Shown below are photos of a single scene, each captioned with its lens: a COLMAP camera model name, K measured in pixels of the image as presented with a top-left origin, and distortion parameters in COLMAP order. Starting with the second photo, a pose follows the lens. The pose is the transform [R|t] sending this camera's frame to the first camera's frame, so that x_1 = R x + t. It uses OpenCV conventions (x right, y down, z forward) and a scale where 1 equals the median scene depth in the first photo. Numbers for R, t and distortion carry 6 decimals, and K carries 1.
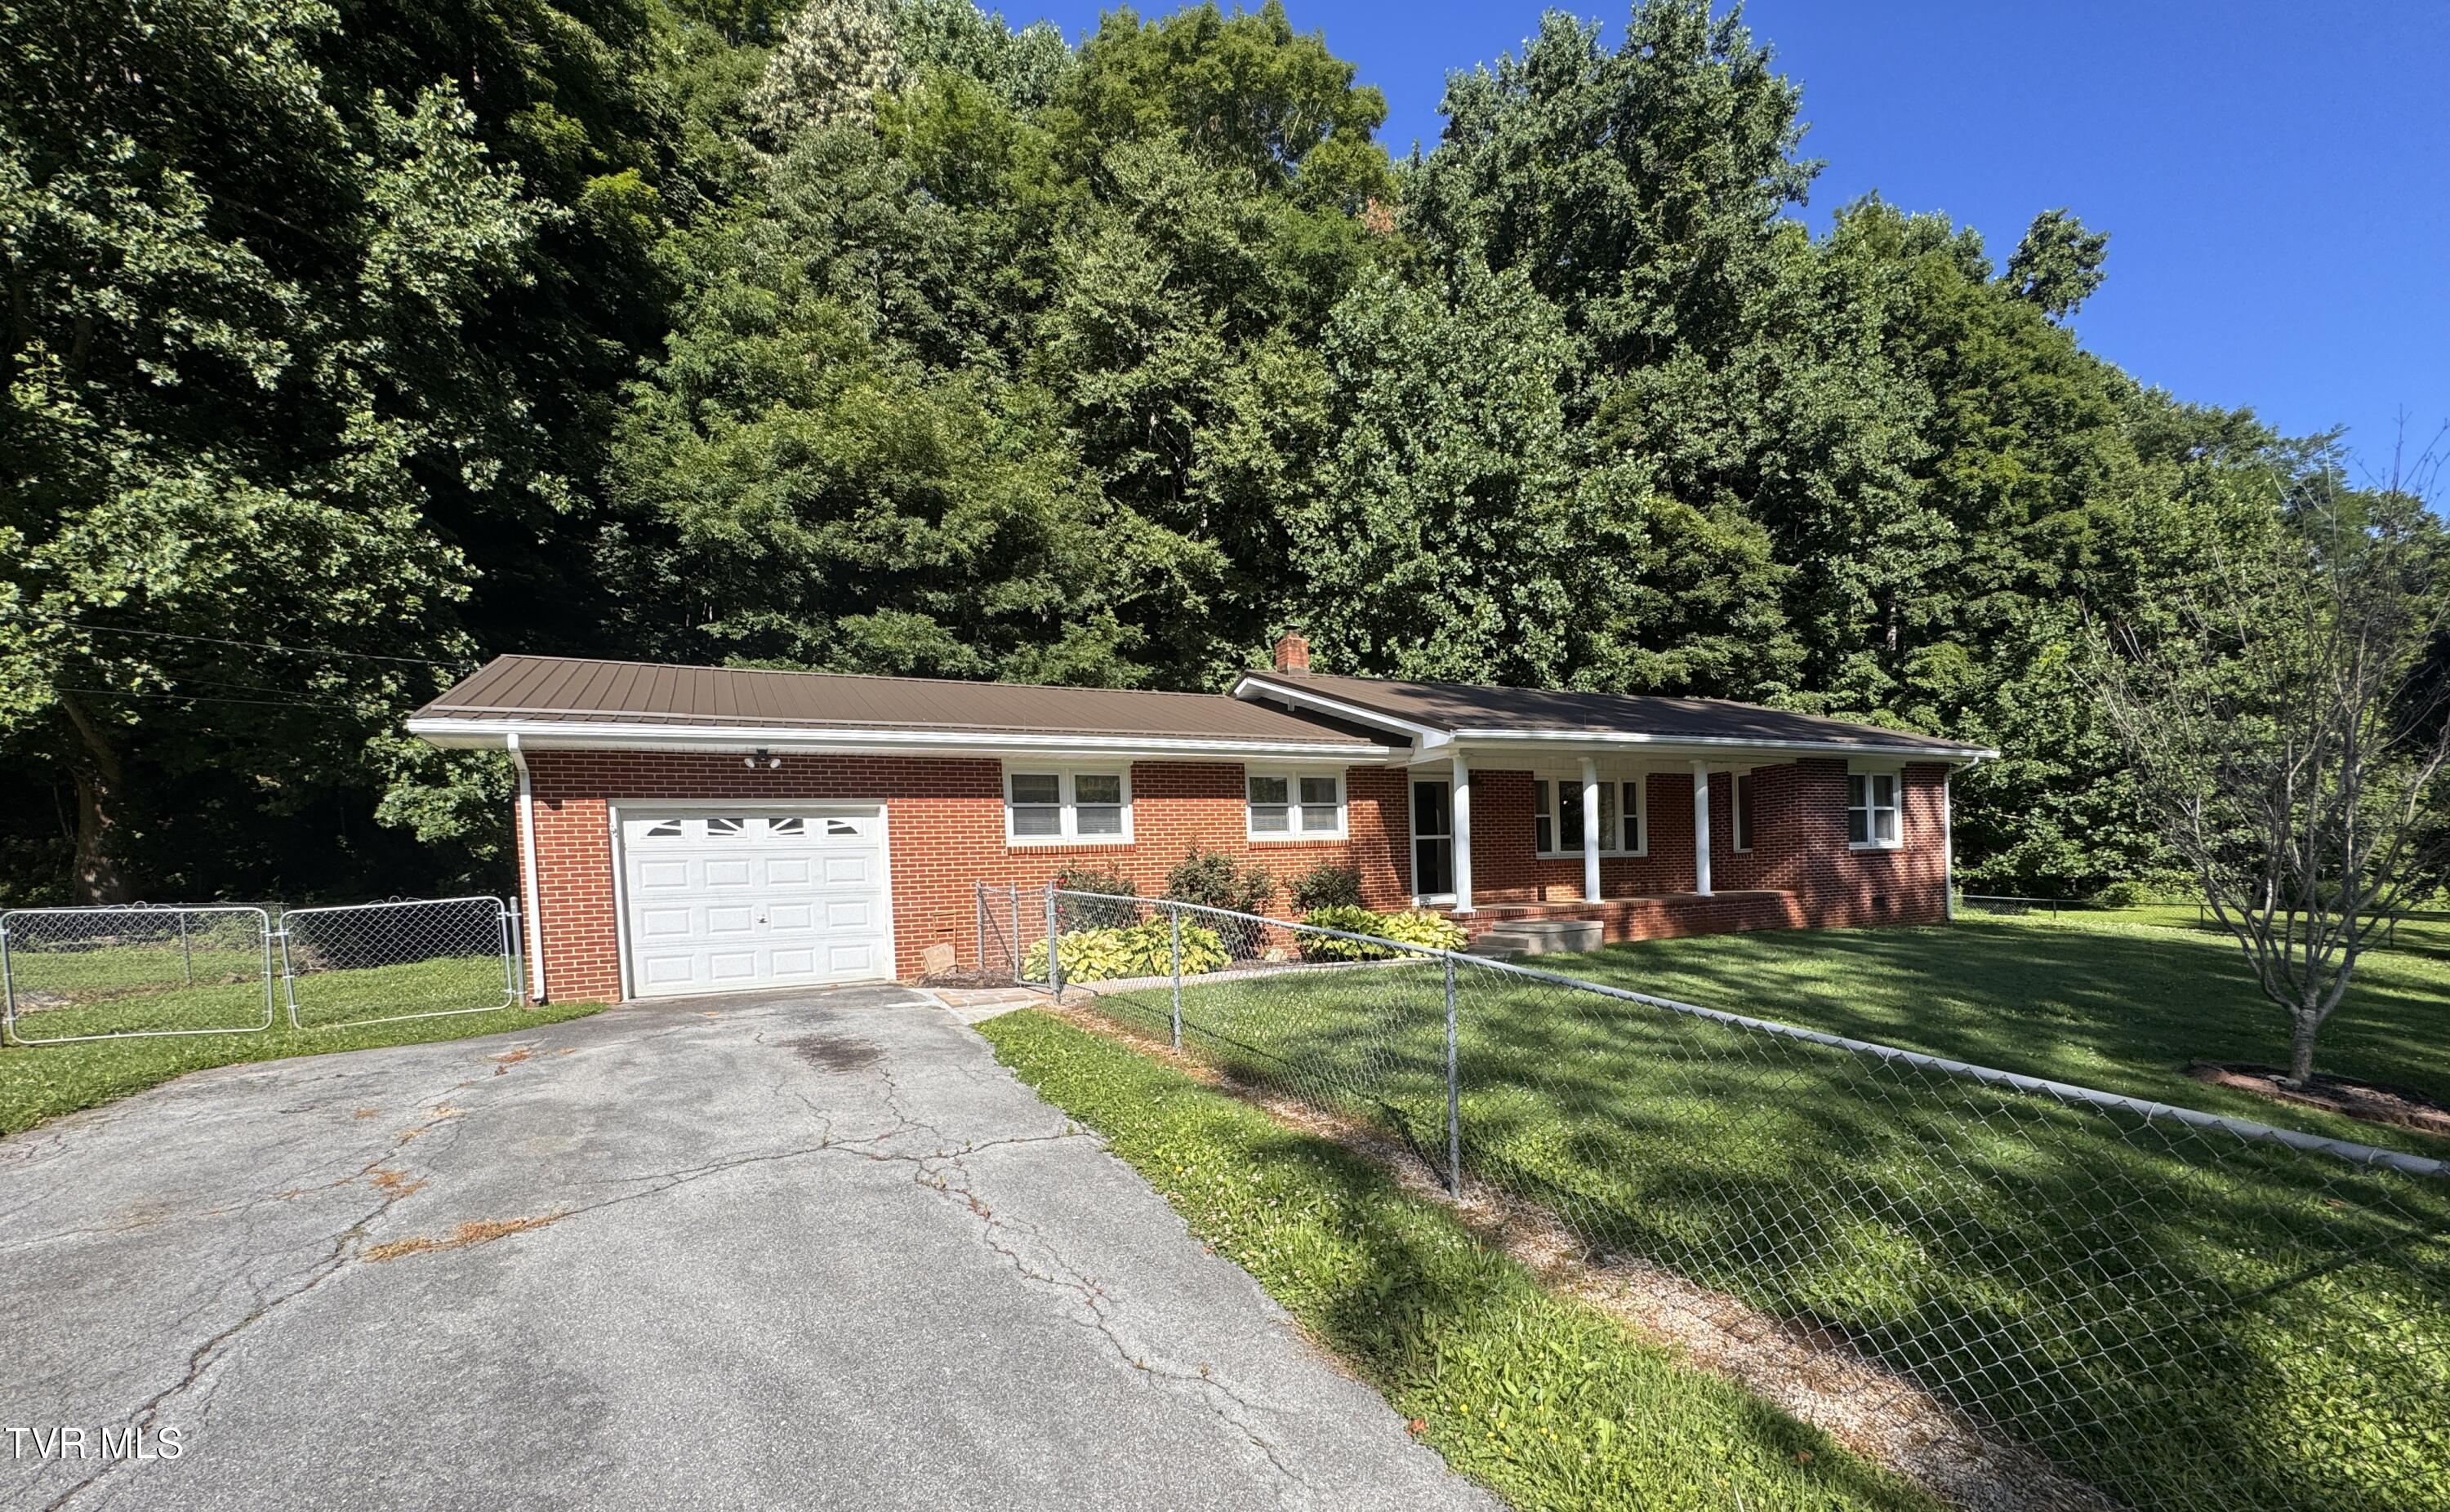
lens RADIAL K [[979.1, 0, 1214.8], [0, 979.1, 911.1], [0, 0, 1]] dist [-0.001276, 0.000078]
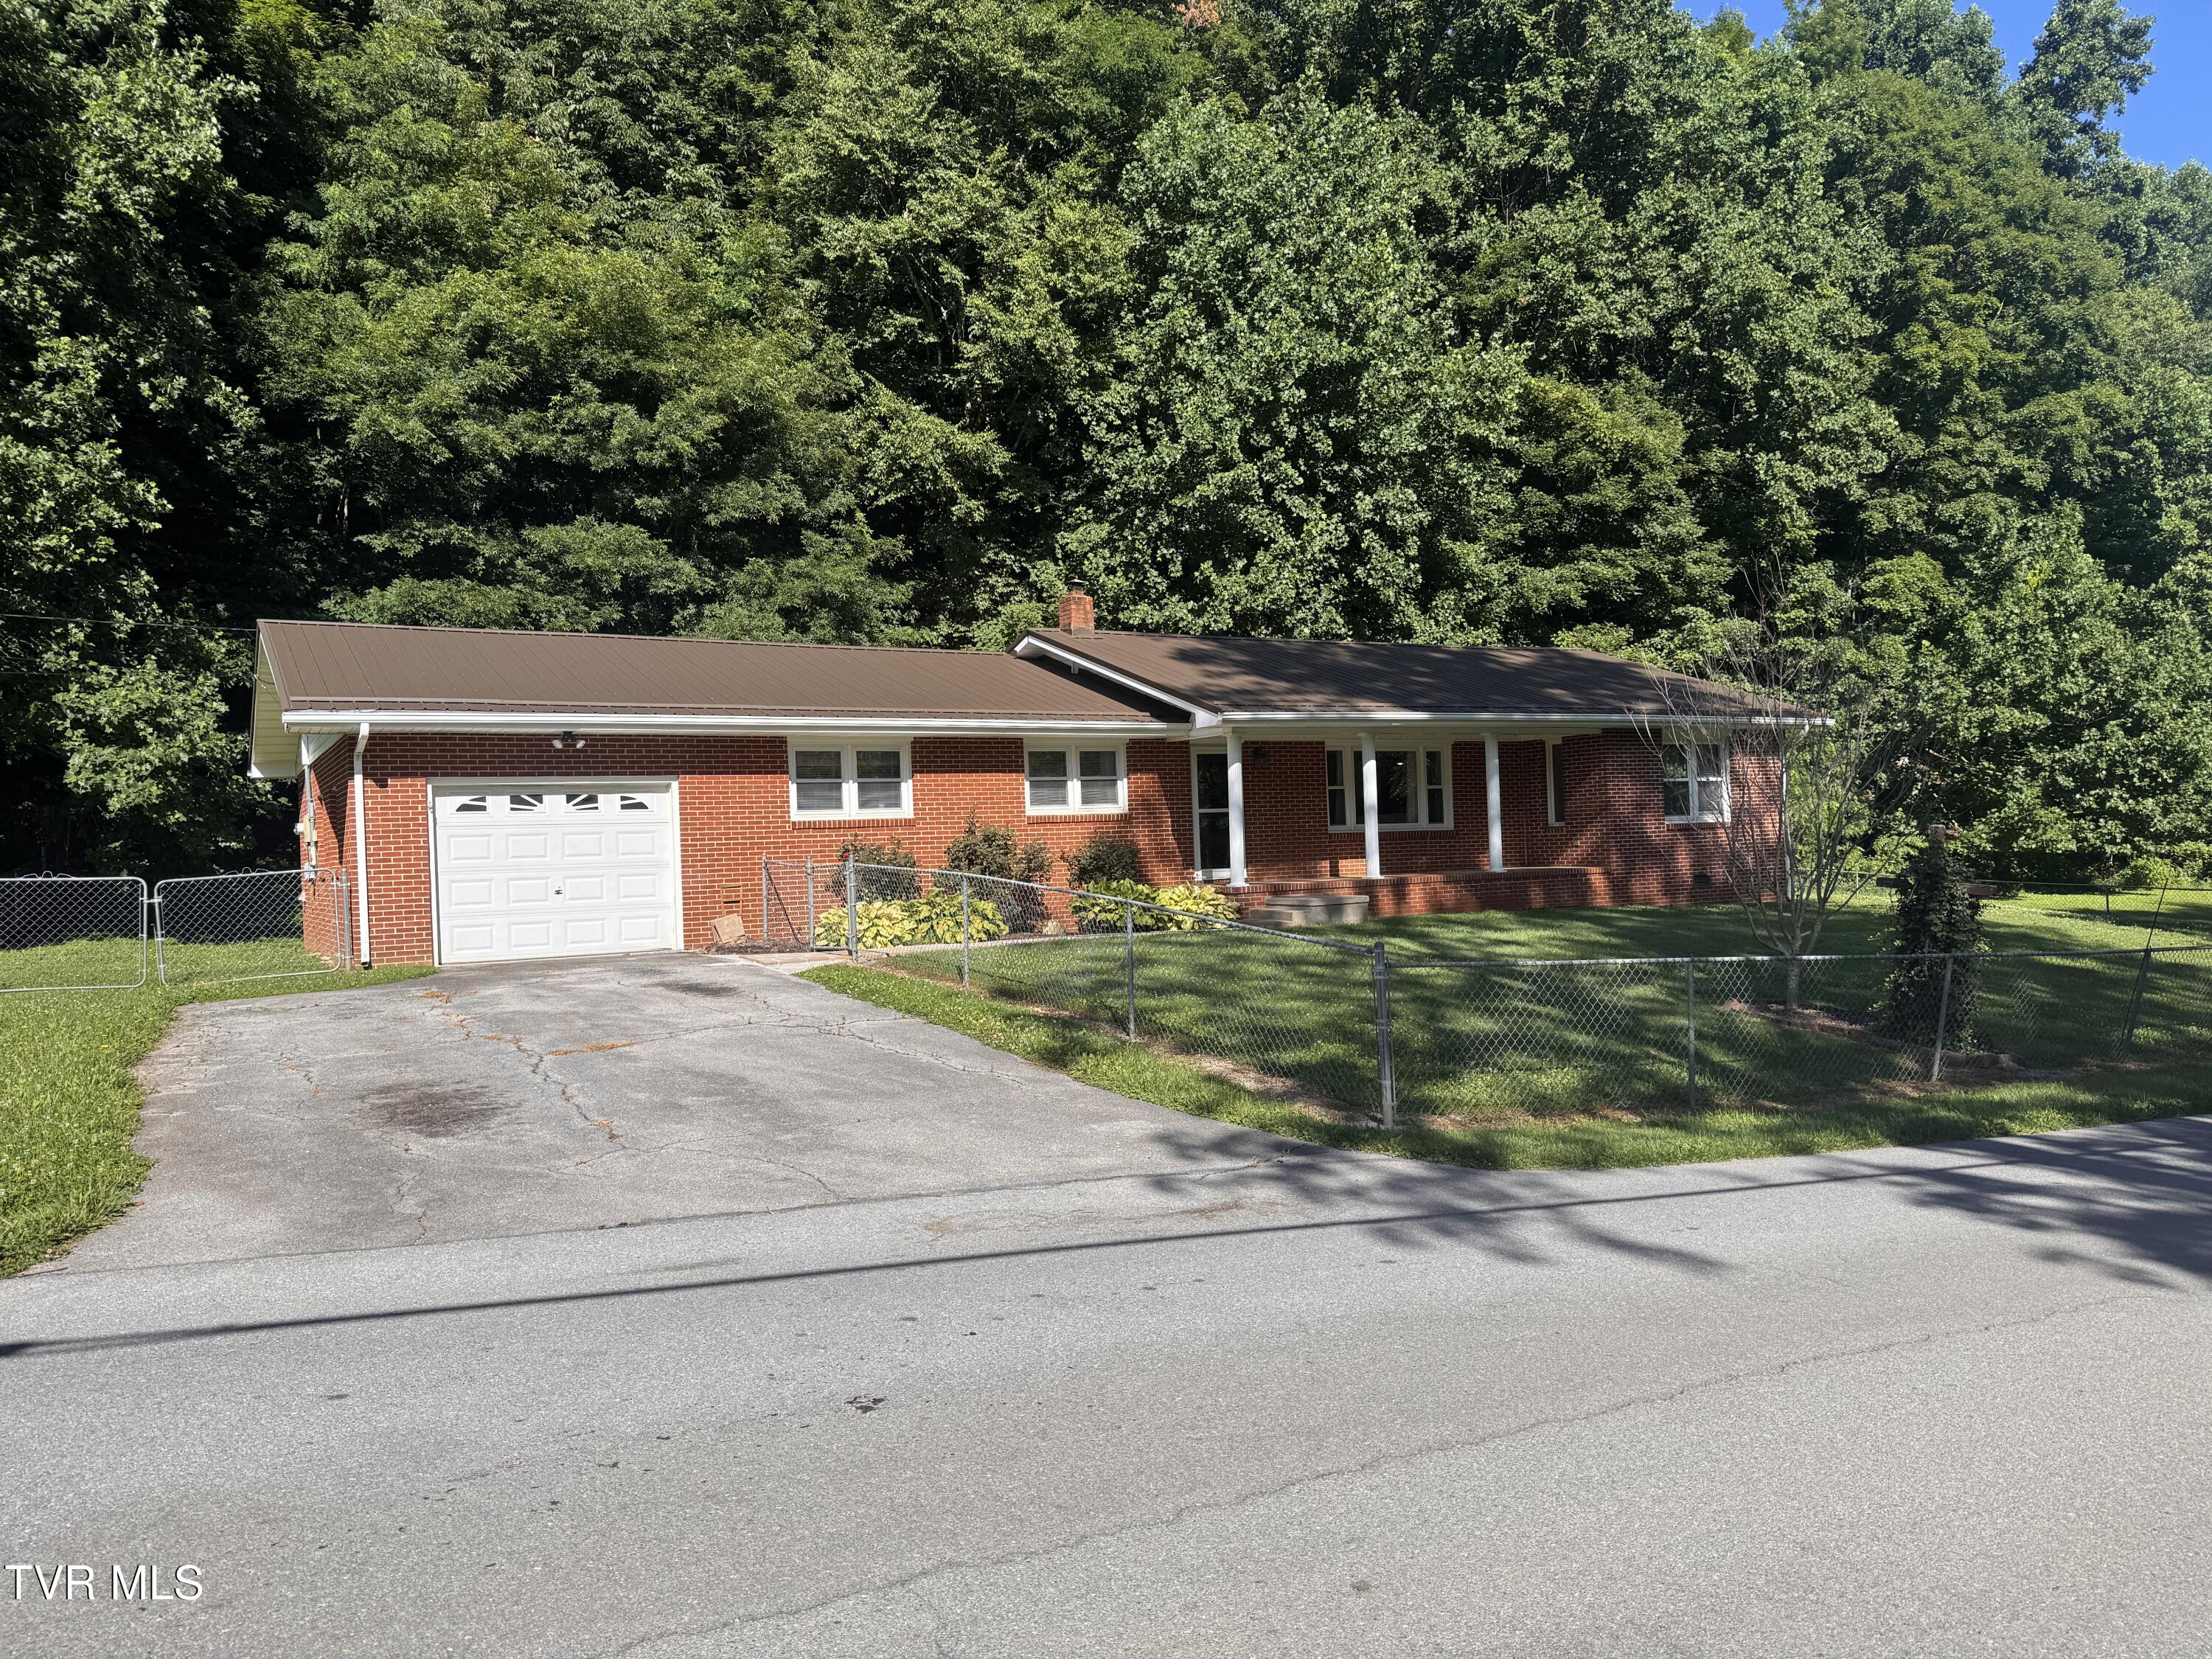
lens RADIAL K [[1567.2, 0, 1099.2], [0, 1567.2, 829.7], [0, 0, 1]] dist [0.074127, -0.092533]
pose [[0.997406, 0.005089, 0.071796, -0.003450], [-0.001928, 0.999028, -0.044031, 0.007018], [-0.071950, 0.043779, 0.996447, -0.307060]]
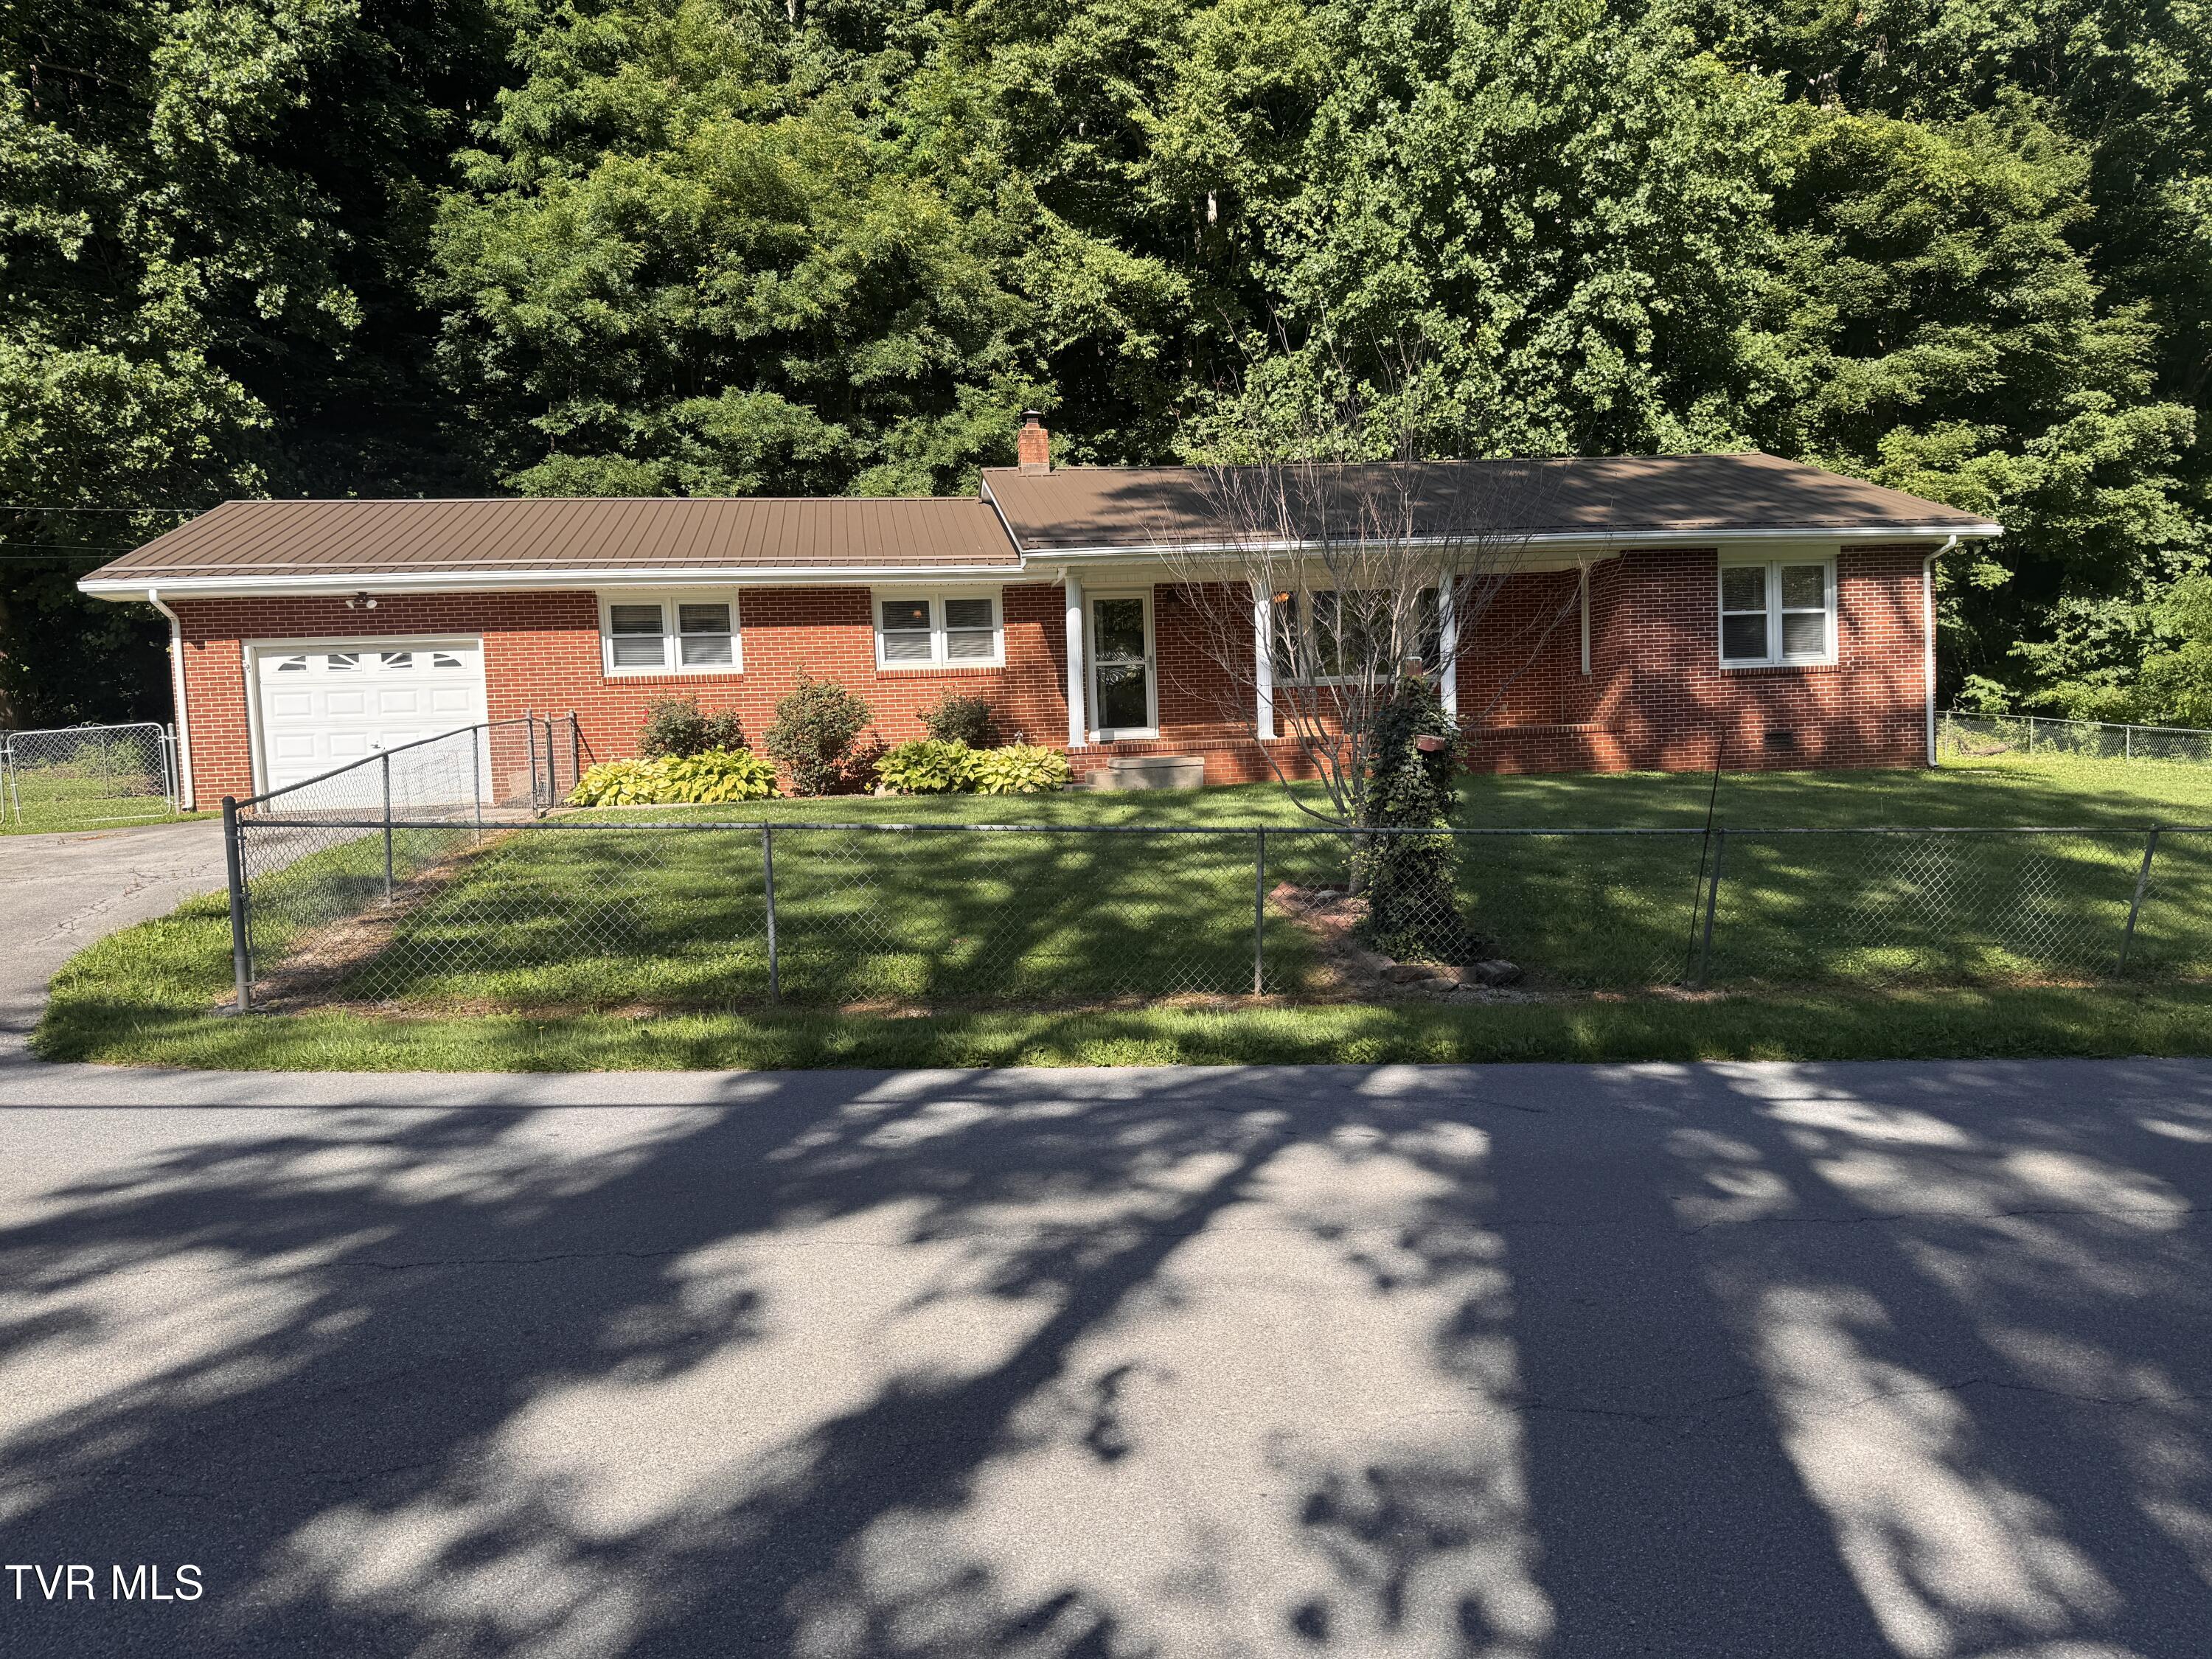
lens RADIAL K [[1547.7, 0, 1108.2], [0, 1547.7, 832.5], [0, 0, 1]] dist [0.028350, -0.035284]
pose [[0.953824, 0.023472, -0.299449, 0.354090], [-0.009862, 0.998852, 0.046880, 0.006766], [0.300205, -0.041762, 0.952960, -0.177277]]
